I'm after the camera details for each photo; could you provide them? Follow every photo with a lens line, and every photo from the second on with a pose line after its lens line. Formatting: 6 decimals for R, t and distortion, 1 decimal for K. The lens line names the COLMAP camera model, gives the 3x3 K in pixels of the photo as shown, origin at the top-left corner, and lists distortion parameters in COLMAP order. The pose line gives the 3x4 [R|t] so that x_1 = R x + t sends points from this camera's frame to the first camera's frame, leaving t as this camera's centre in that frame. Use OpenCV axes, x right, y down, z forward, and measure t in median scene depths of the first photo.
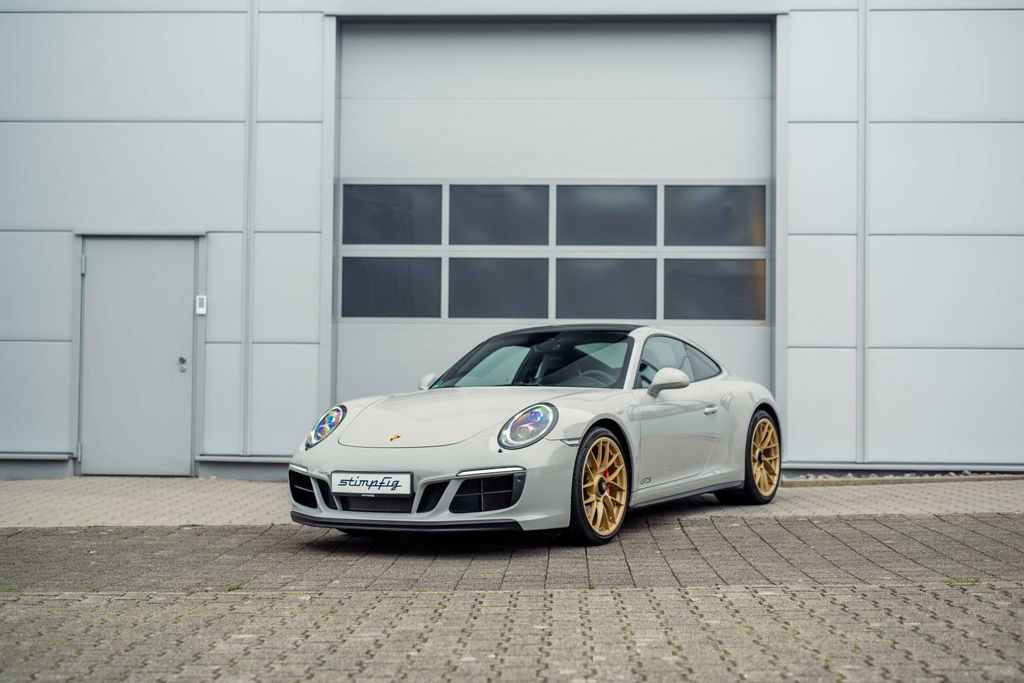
lens RADIAL K [[1394.4, 0, 514.0], [0, 1394.4, 339.9], [0, 0, 1]] dist [0.017203, 0.000000]
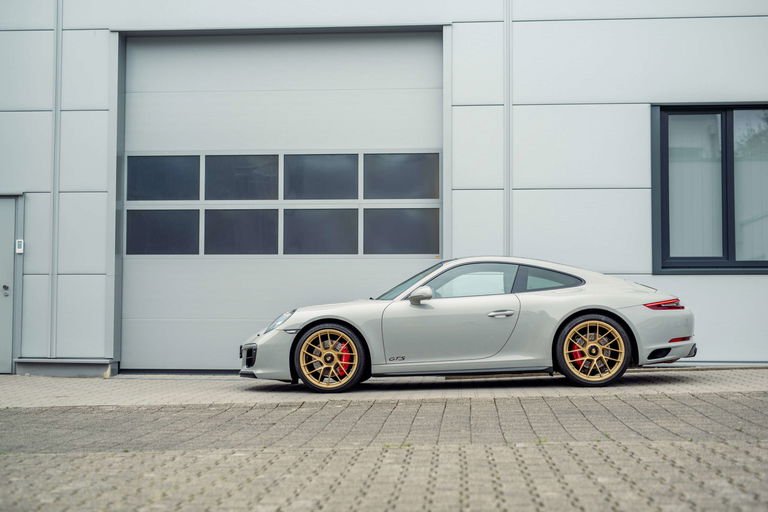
lens RADIAL K [[1045.8, 0, 385.8], [0, 1045.8, 253.8], [0, 0, 1]] dist [0.017203, 0.000000]
pose [[0.999255, -0.008573, -0.037639, 0.167953], [0.007902, 0.999808, -0.017956, 0.003130], [0.037786, 0.017645, 0.999130, 0.000786]]
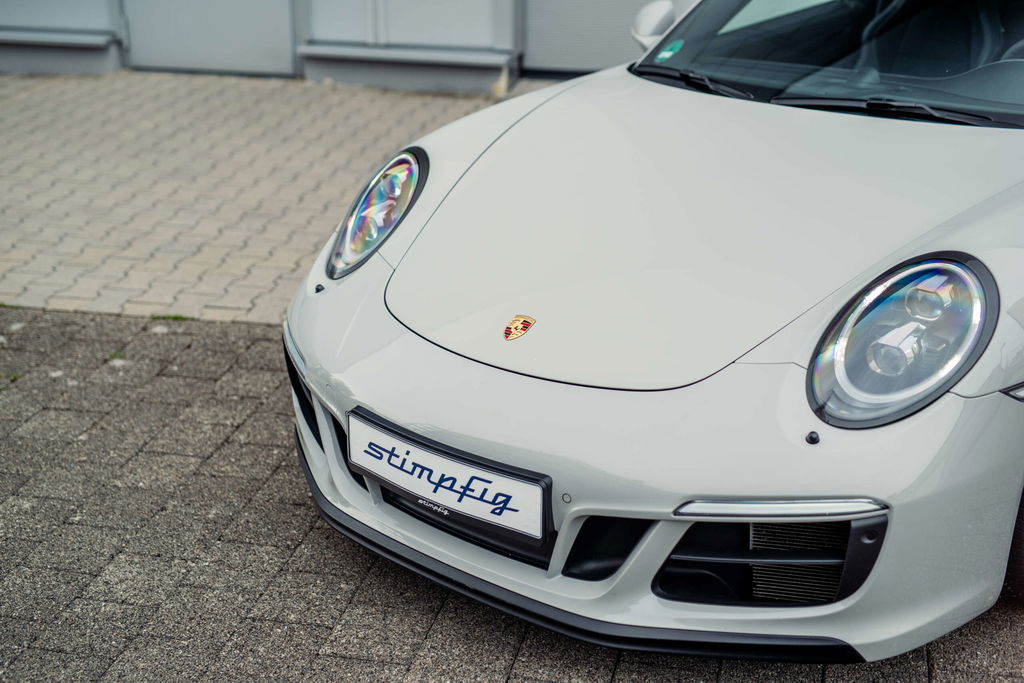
lens RADIAL K [[1394.4, 0, 515.2], [0, 1394.4, 344.1], [0, 0, 1]] dist [0.017203, 0.000000]
pose [[0.979871, 0.065584, -0.188551, -0.010658], [0.017320, 0.913005, 0.407580, -0.044953], [0.198878, -0.402641, 0.893492, 0.415446]]
